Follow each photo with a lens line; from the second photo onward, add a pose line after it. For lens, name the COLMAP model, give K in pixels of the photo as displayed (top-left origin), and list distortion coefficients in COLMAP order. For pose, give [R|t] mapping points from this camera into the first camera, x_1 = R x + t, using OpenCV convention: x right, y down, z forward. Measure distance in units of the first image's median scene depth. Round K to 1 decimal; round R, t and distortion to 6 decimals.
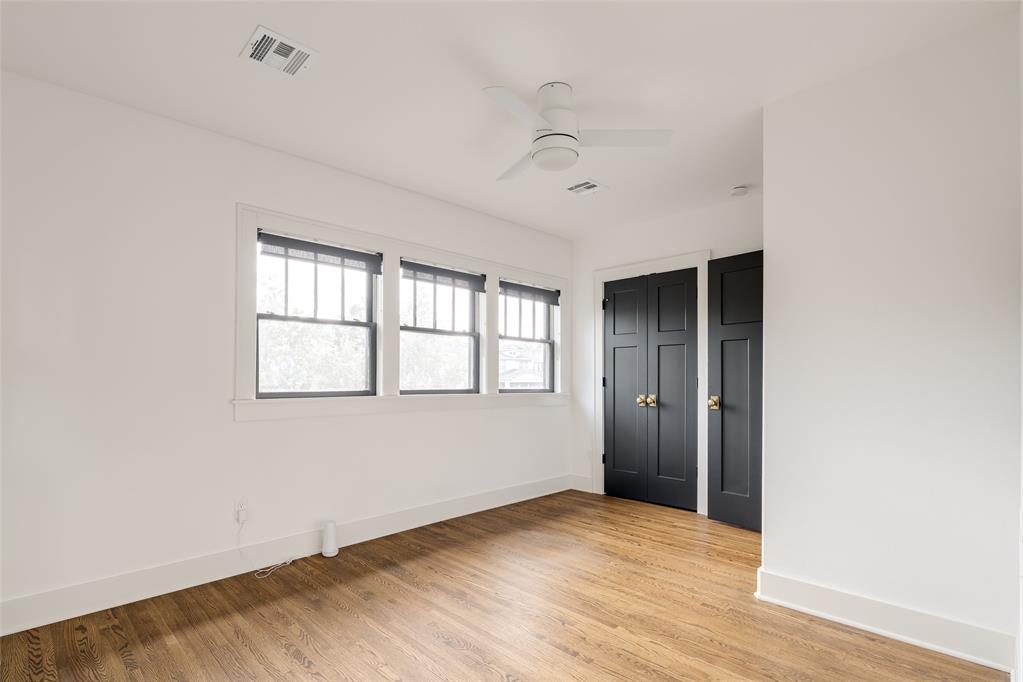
lens RADIAL K [[489.3, 0, 489.8], [0, 489.3, 374.1], [0, 0, 1]] dist [0.000229, 0.000004]
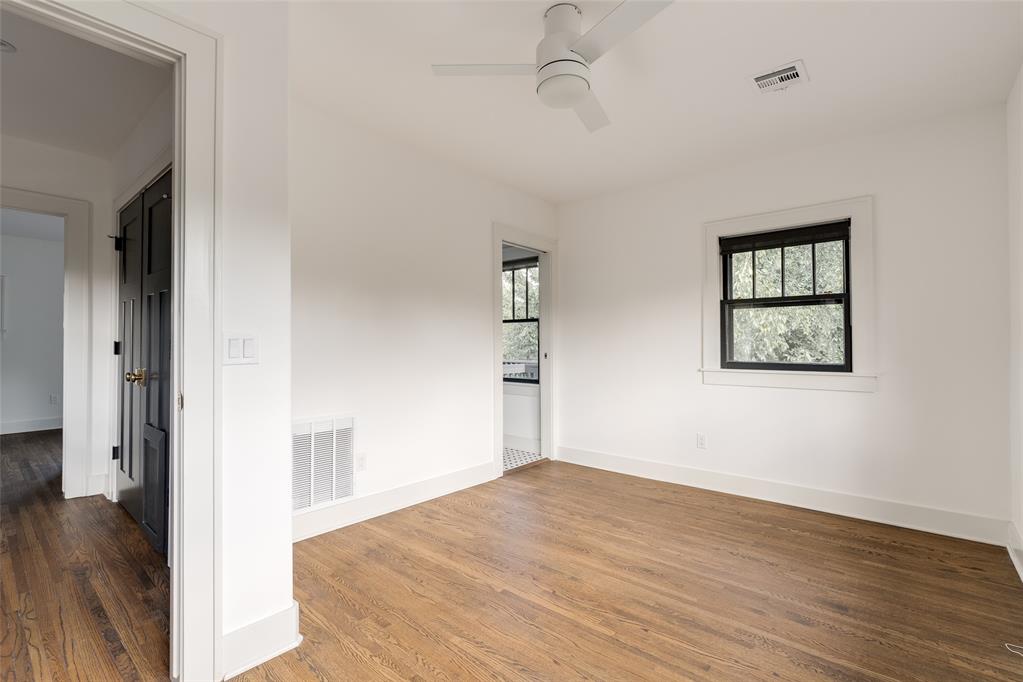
lens RADIAL K [[469.9, 0, 509.2], [0, 469.9, 347.4], [0, 0, 1]] dist [0.001615, 0.000304]
pose [[-0.994171, -0.001158, -0.107808, 0.329331], [-0.000475, 0.999980, -0.006360, 0.017112], [0.107813, -0.006272, -0.994151, 1.857329]]
